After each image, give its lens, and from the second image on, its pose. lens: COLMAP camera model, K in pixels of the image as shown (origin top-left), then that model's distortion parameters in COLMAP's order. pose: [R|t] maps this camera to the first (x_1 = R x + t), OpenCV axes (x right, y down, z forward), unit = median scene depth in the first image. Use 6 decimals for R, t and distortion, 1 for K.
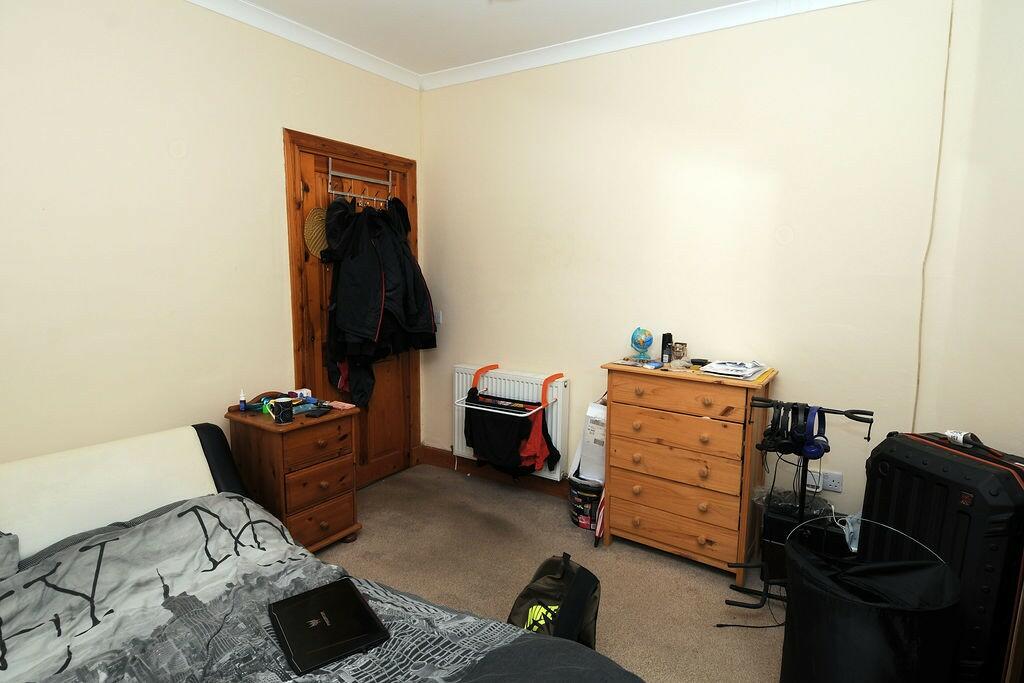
lens RADIAL K [[564.6, 0, 526.2], [0, 564.6, 345.4], [0, 0, 1]] dist [0.045414, -0.058788]
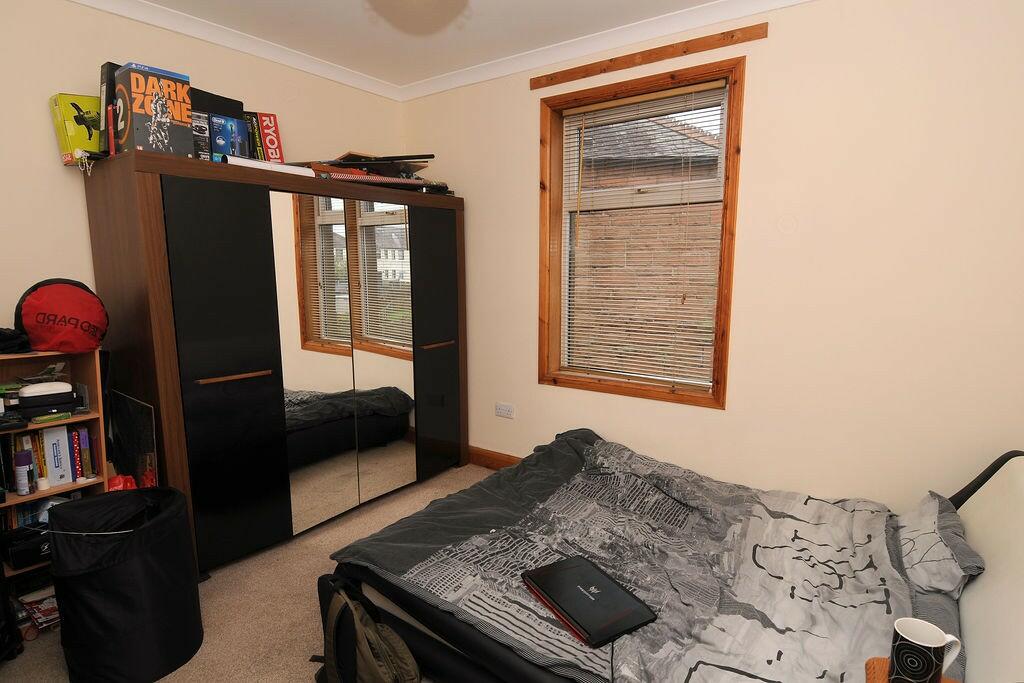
lens RADIAL K [[564.6, 0, 526.2], [0, 564.6, 345.4], [0, 0, 1]] dist [0.045414, -0.058788]
pose [[-0.998602, -0.008743, 0.052122, -0.262992], [0.006474, 0.958557, 0.284826, -0.246204], [-0.052452, 0.284765, -0.957161, 1.706691]]
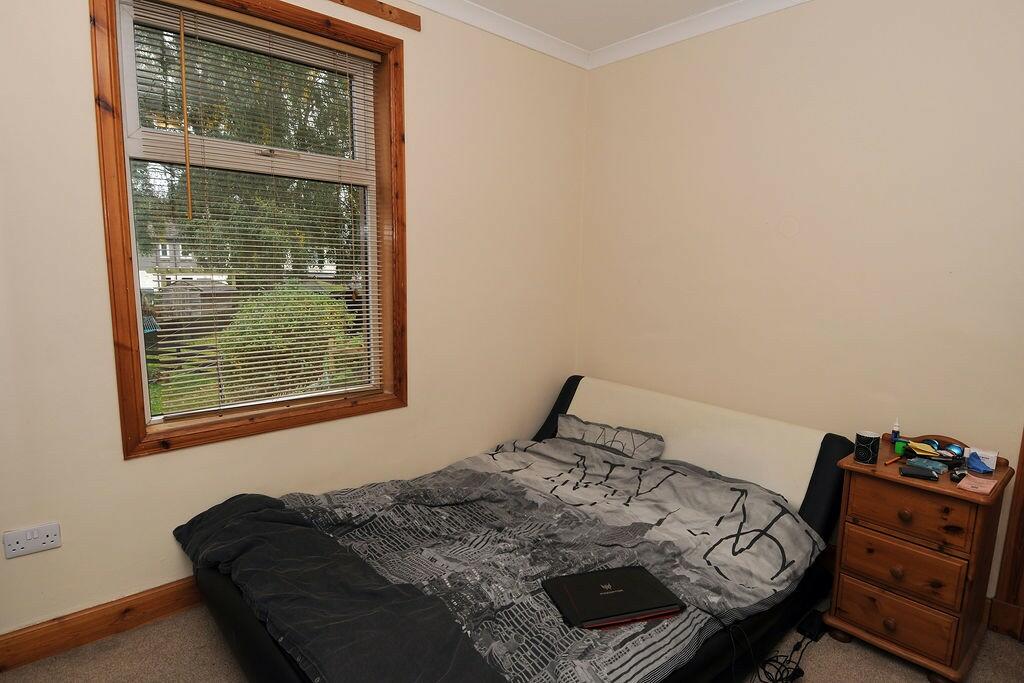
lens RADIAL K [[564.6, 0, 526.2], [0, 564.6, 345.4], [0, 0, 1]] dist [0.045414, -0.058788]
pose [[-0.233058, 0.137822, -0.962647, 0.580771], [-0.167761, 0.969367, 0.179399, -0.120030], [0.957883, 0.203305, -0.202797, 0.870032]]
